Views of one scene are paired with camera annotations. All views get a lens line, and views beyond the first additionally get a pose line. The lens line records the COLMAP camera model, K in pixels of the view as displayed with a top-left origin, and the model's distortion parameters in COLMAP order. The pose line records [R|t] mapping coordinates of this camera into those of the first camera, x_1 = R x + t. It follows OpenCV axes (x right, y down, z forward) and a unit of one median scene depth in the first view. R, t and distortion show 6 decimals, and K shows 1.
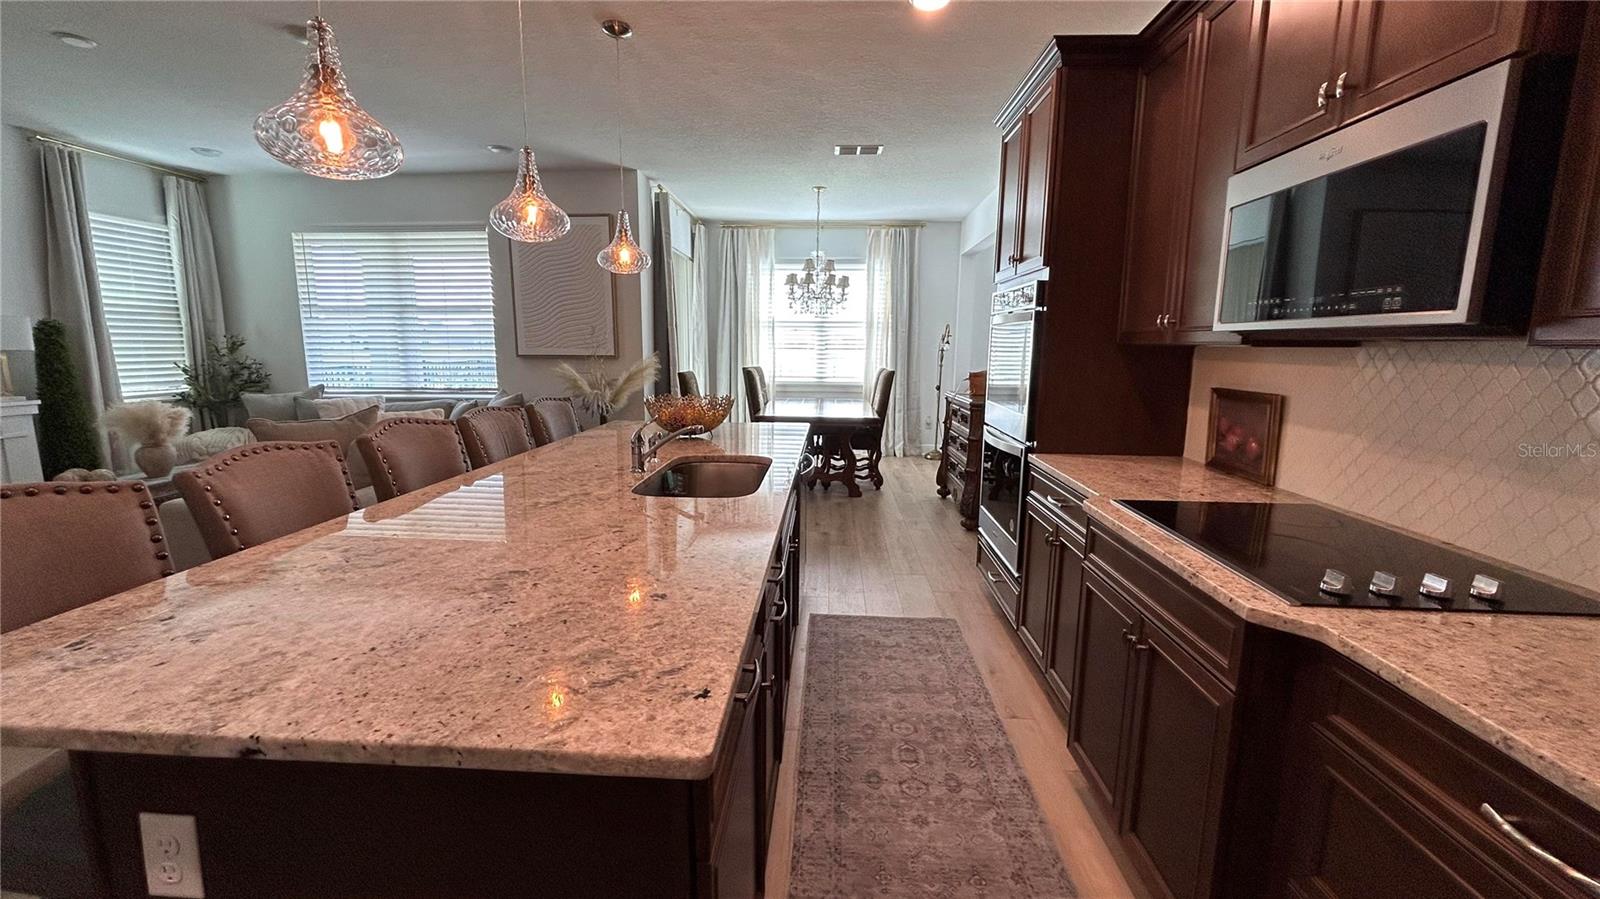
lens RADIAL K [[650.9, 0, 794.6], [0, 650.9, 449.3], [0, 0, 1]] dist [-0.000634, 0.000360]
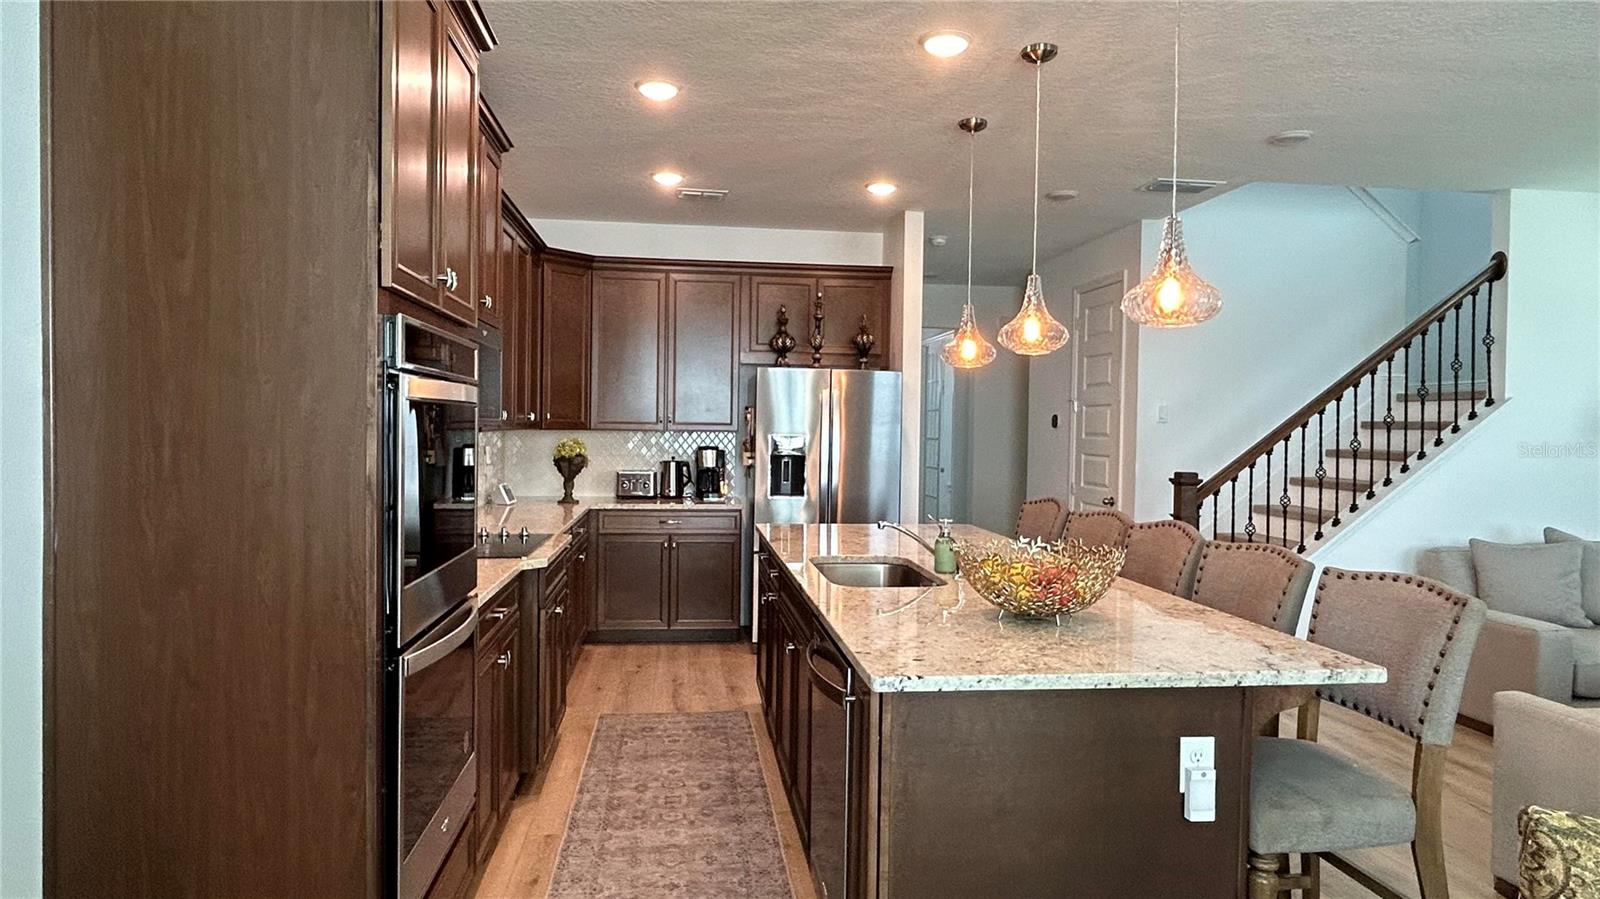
lens RADIAL K [[938.2, 0, 800.0], [0, 938.2, 449.5], [0, 0, 1]] dist [-0.025724, 0.000186]
pose [[-0.982468, -0.018181, -0.185545, 0.107669], [-0.052507, 0.981931, 0.181810, -0.171178], [0.178887, 0.188365, -0.965670, 0.991123]]
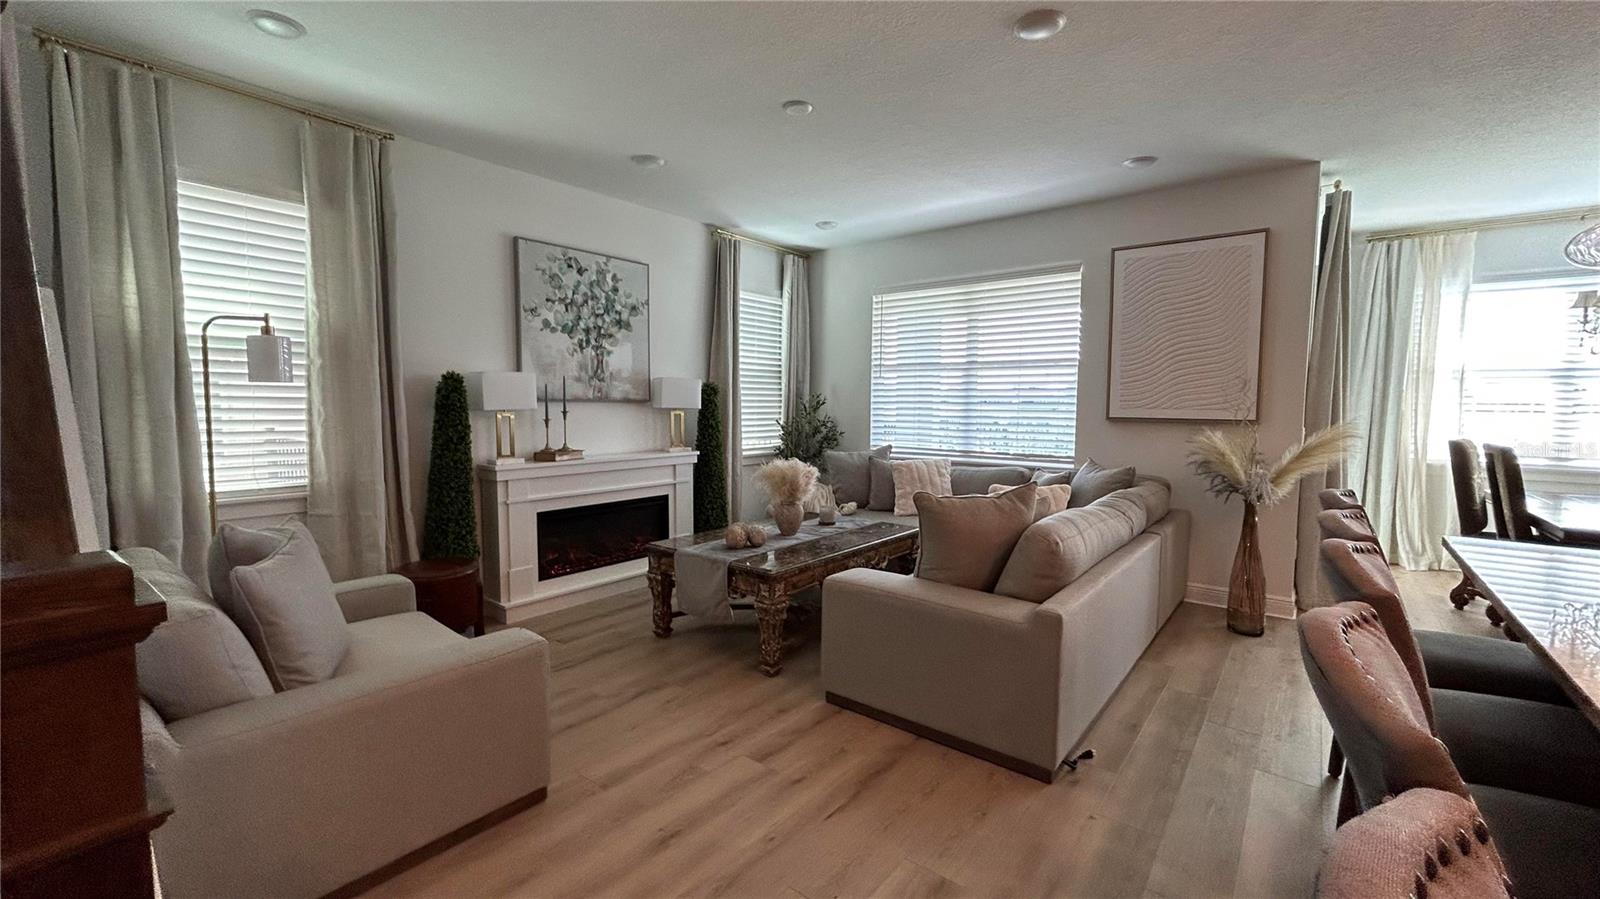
lens RADIAL K [[649.6, 0, 795.4], [0, 649.6, 449.9], [0, 0, 1]] dist [0.001326, 0.000245]
pose [[0.814448, 0.044053, -0.578562, -0.287532], [-0.095062, 0.993771, -0.058152, -0.021770], [0.572396, 0.102361, 0.813563, 0.130374]]
